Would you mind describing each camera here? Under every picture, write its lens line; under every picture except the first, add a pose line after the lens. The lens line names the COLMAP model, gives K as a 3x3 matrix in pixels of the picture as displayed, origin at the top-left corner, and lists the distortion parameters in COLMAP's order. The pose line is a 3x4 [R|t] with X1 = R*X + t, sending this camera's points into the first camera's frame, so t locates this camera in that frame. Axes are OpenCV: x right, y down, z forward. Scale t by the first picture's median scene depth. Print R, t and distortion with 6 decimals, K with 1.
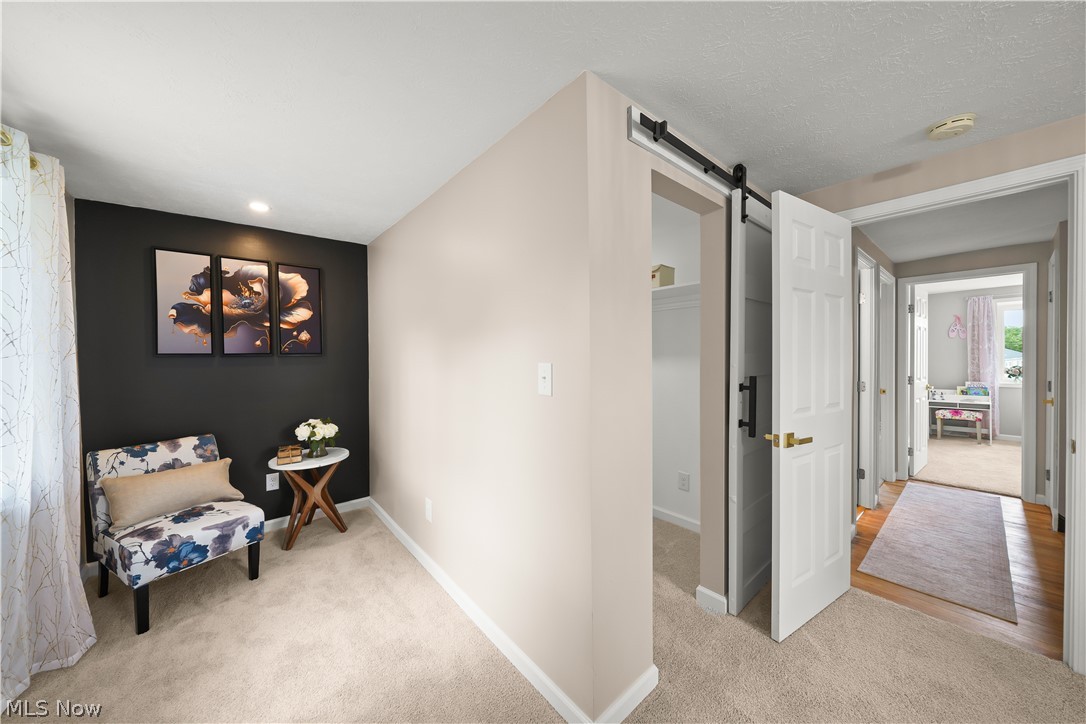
lens RADIAL K [[375.9, 0, 536.3], [0, 375.9, 360.6], [0, 0, 1]] dist [-0.002441, -0.000066]
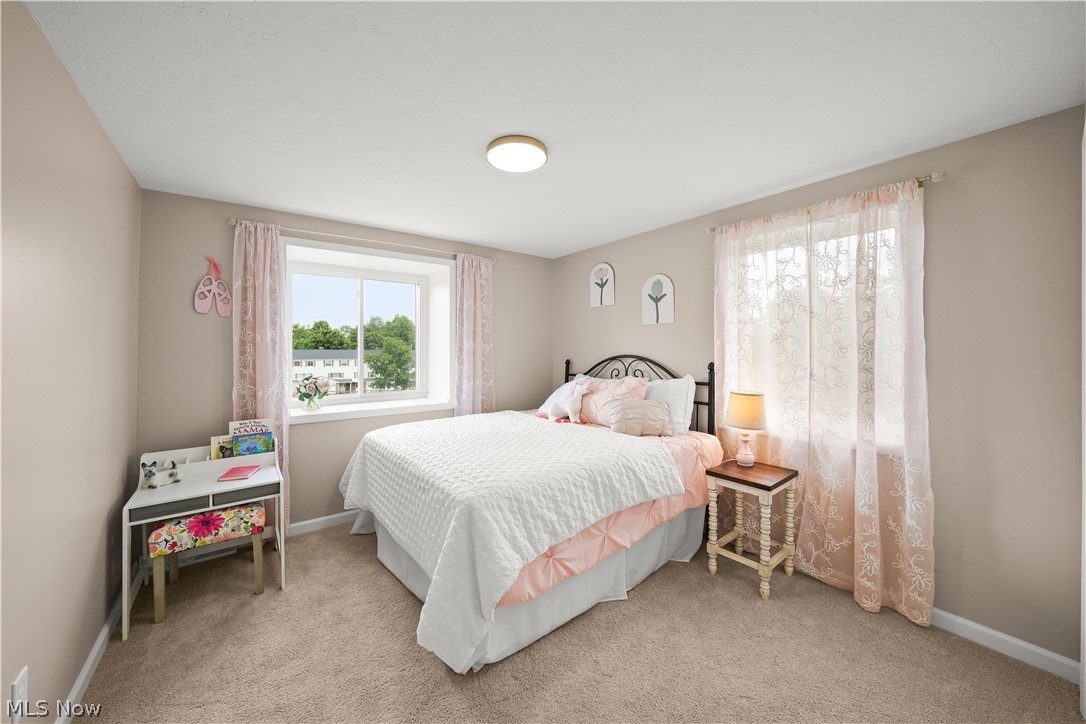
lens RADIAL K [[375.9, 0, 521.8], [0, 375.9, 345.2], [0, 0, 1]] dist [-0.002441, -0.000066]
pose [[0.054001, 0.017311, 0.998391, 0.763680], [0.007454, 0.999815, -0.017739, -0.017984], [-0.998513, 0.008400, 0.053862, 0.667410]]
